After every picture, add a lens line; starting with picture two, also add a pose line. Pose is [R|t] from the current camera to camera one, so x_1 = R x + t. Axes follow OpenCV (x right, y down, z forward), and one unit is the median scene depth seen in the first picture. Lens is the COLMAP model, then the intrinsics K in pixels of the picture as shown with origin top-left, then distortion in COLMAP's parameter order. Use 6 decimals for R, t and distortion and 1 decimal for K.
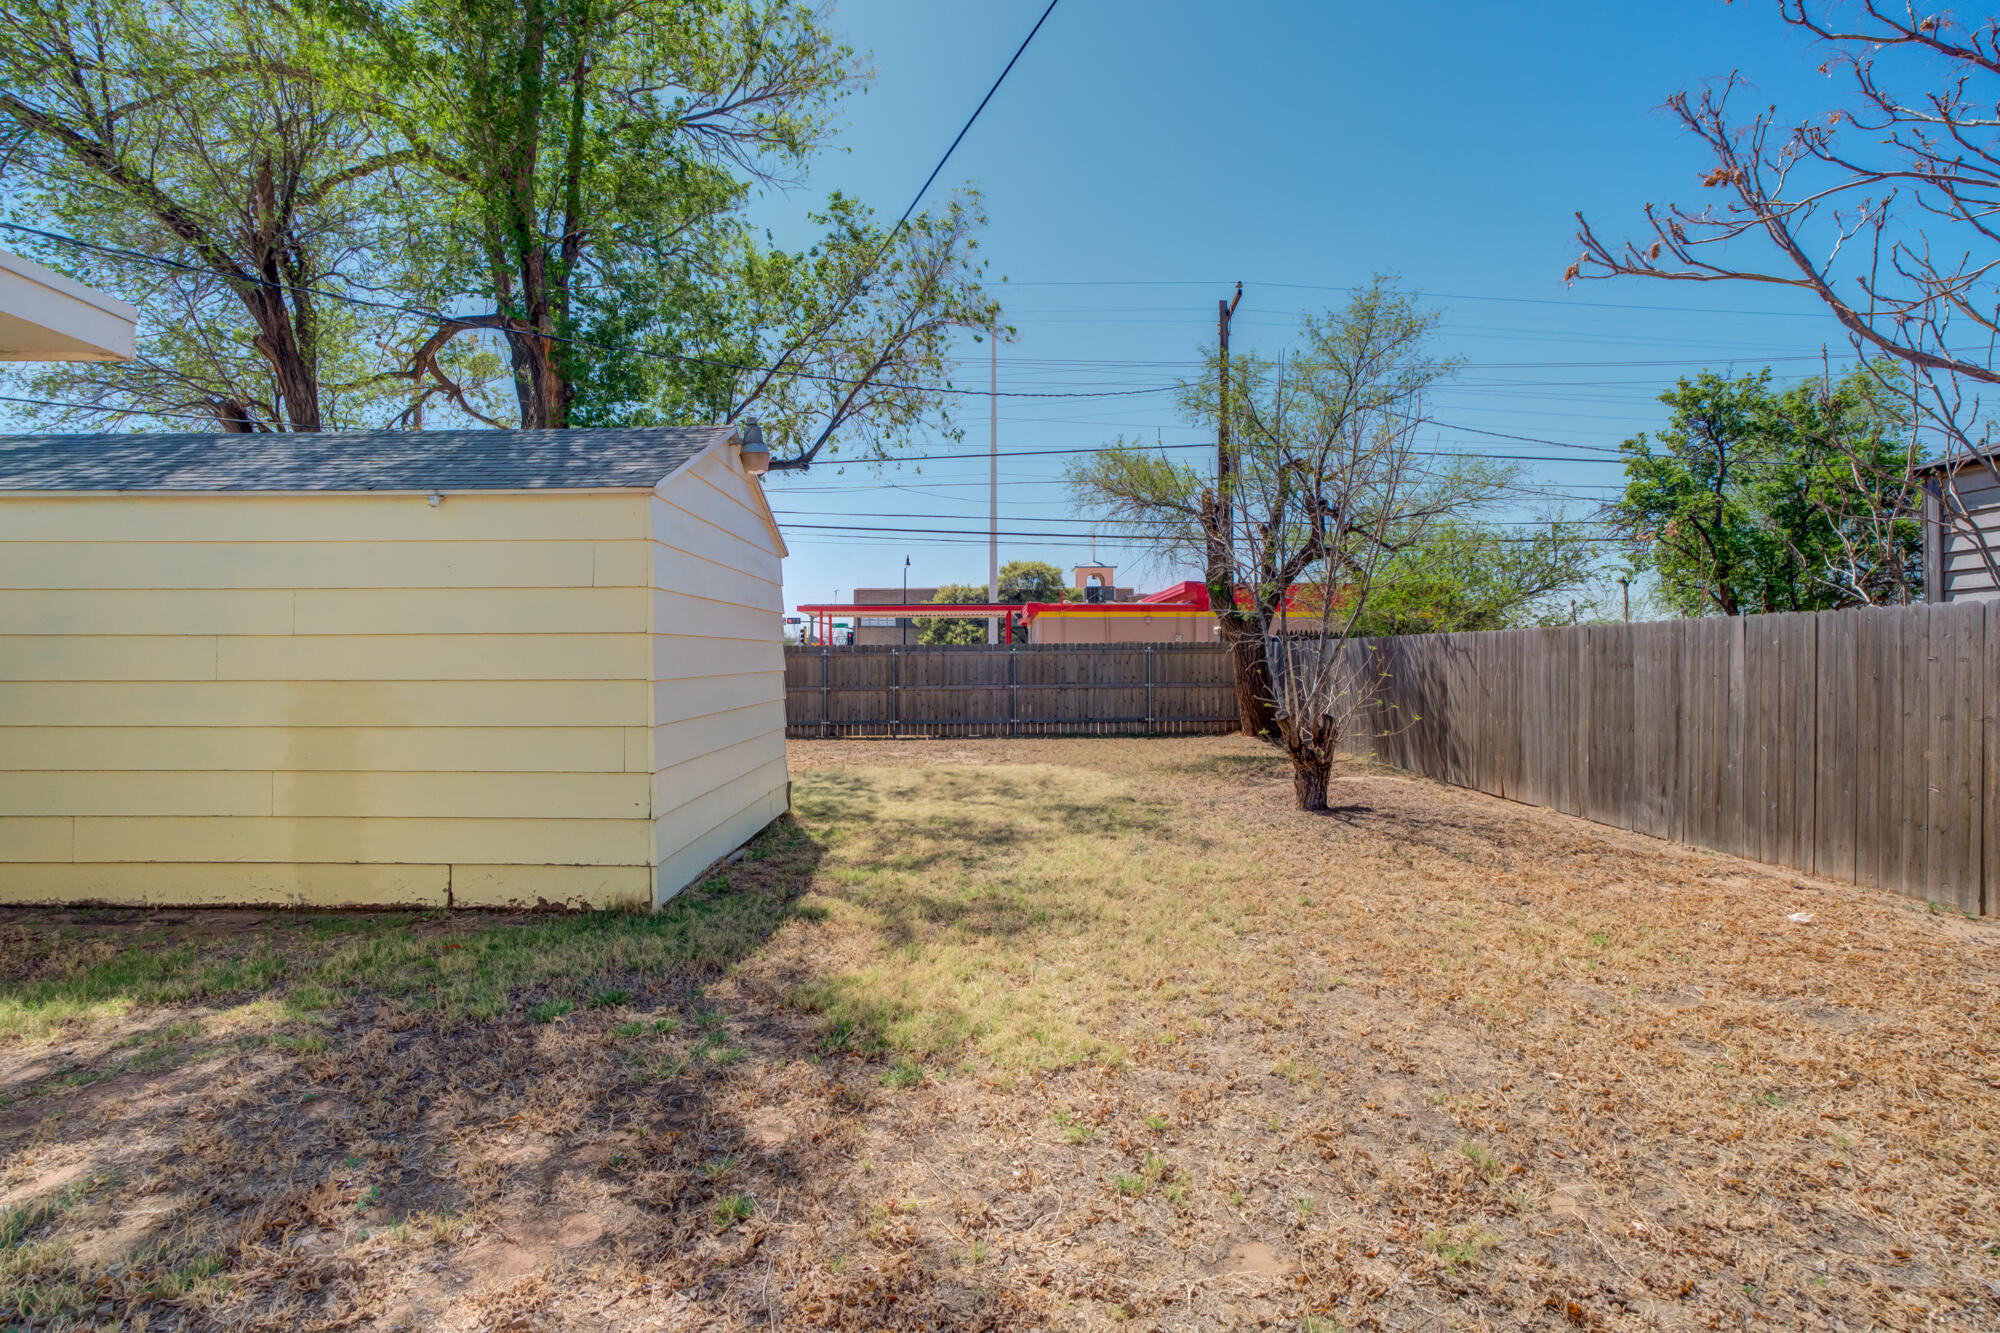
lens RADIAL K [[925.1, 0, 1000.0], [0, 925.1, 666.5], [0, 0, 1]] dist [-0.068380, 0.025028]
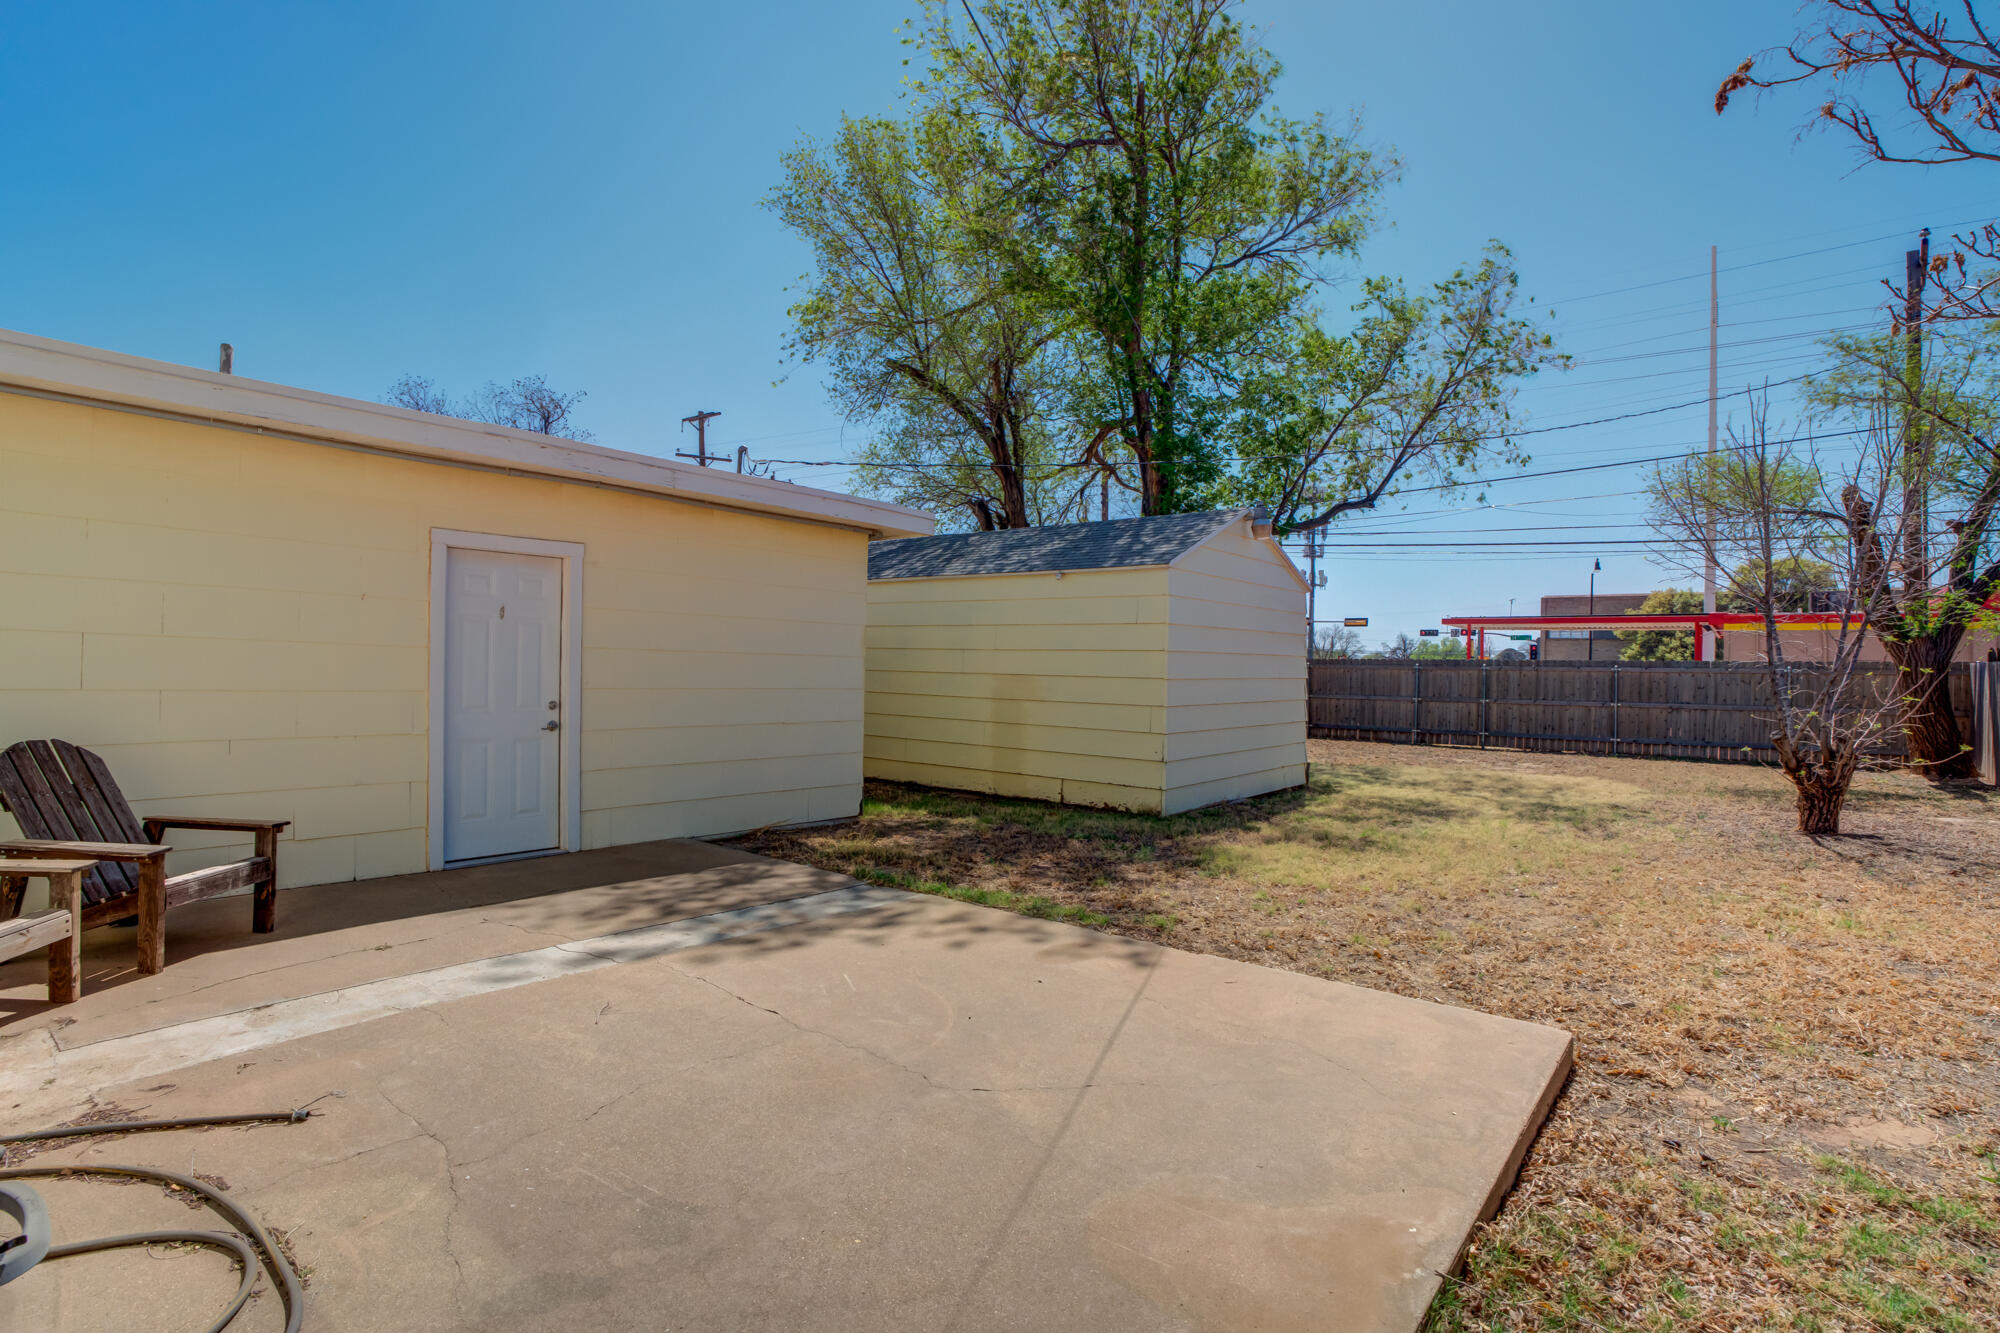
lens RADIAL K [[919.9, 0, 996.1], [0, 919.9, 654.2], [0, 0, 1]] dist [-0.003355, 0.011842]
pose [[0.761824, 0.005181, -0.647763, 0.234860], [-0.023280, 0.999541, -0.019385, 0.005442], [0.647365, 0.029848, 0.761595, -0.239765]]
